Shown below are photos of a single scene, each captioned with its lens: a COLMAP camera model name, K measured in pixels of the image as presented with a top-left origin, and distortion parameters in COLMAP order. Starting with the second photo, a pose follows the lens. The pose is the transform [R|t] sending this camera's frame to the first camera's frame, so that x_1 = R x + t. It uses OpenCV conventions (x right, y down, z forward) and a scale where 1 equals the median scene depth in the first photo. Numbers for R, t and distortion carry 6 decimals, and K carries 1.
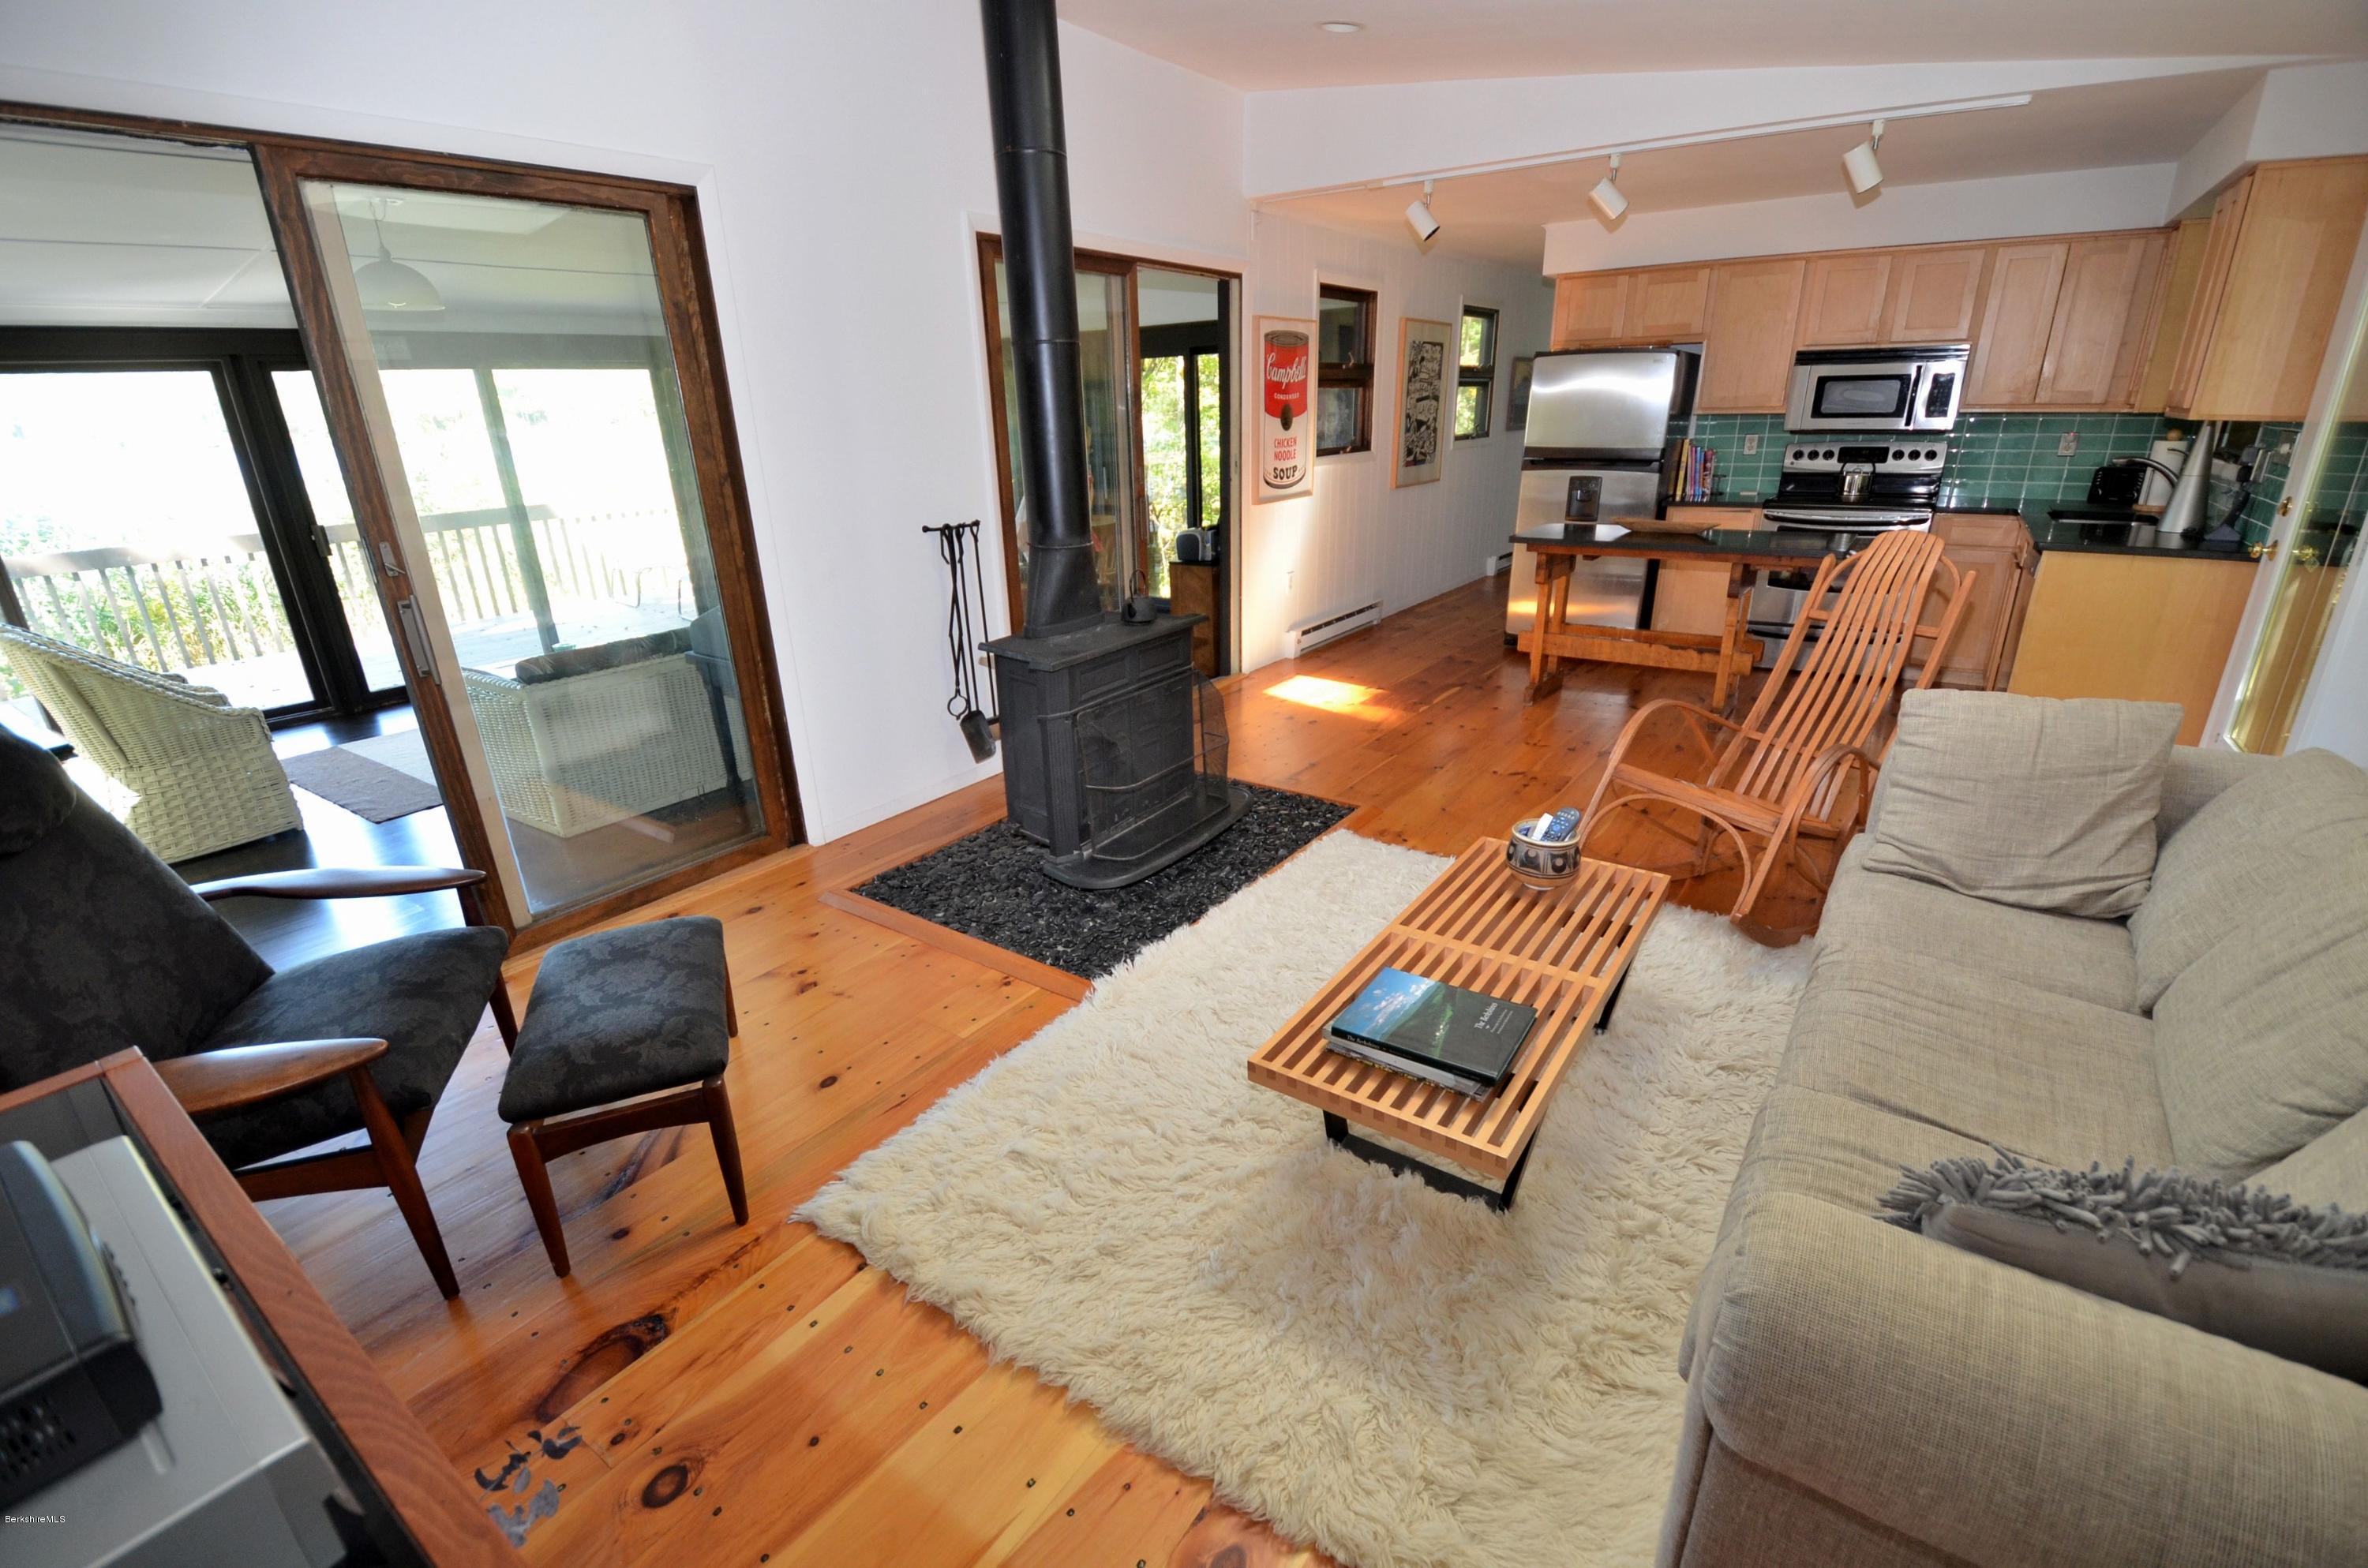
lens RADIAL K [[1022.8, 0, 1184.0], [0, 1022.8, 784.0], [0, 0, 1]] dist [-0.027218, -0.000728]
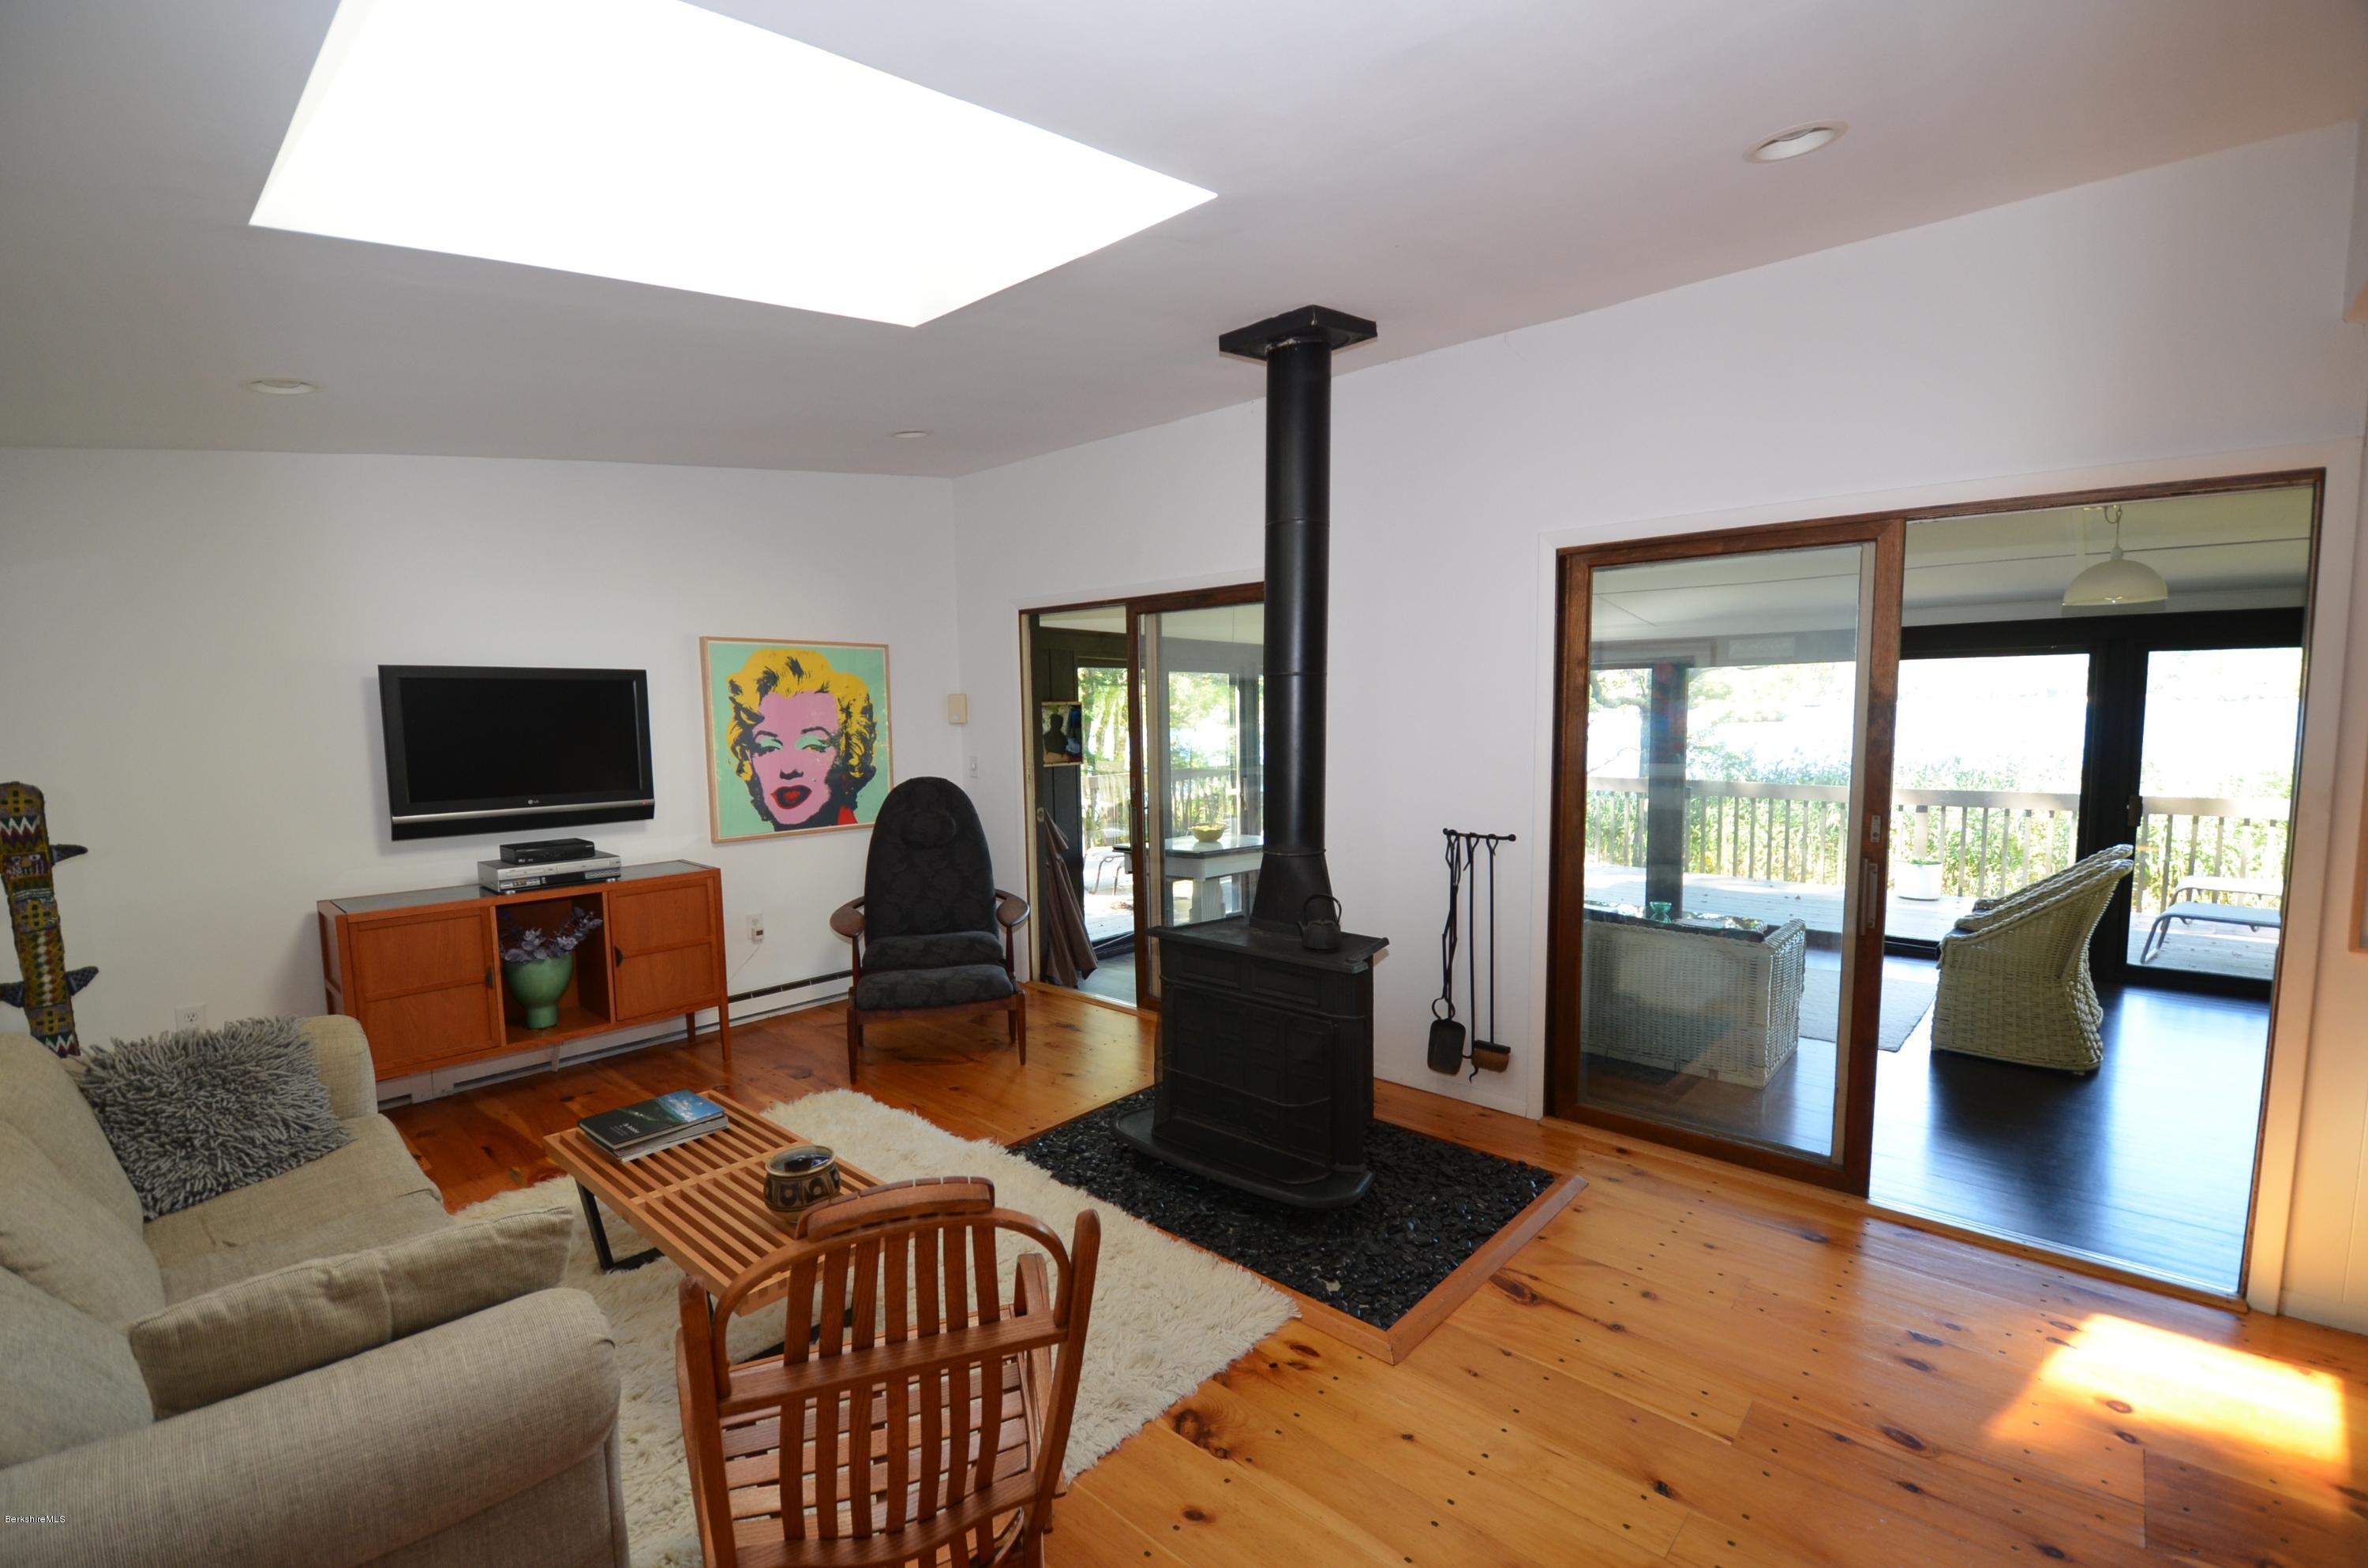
lens RADIAL K [[1022.8, 0, 1184.0], [0, 1022.8, 784.0], [0, 0, 1]] dist [-0.027218, -0.000728]
pose [[-0.101683, 0.100993, -0.989677, 1.034439], [-0.353092, 0.926398, 0.130813, -0.443733], [0.930047, 0.362748, -0.058539, 1.082391]]
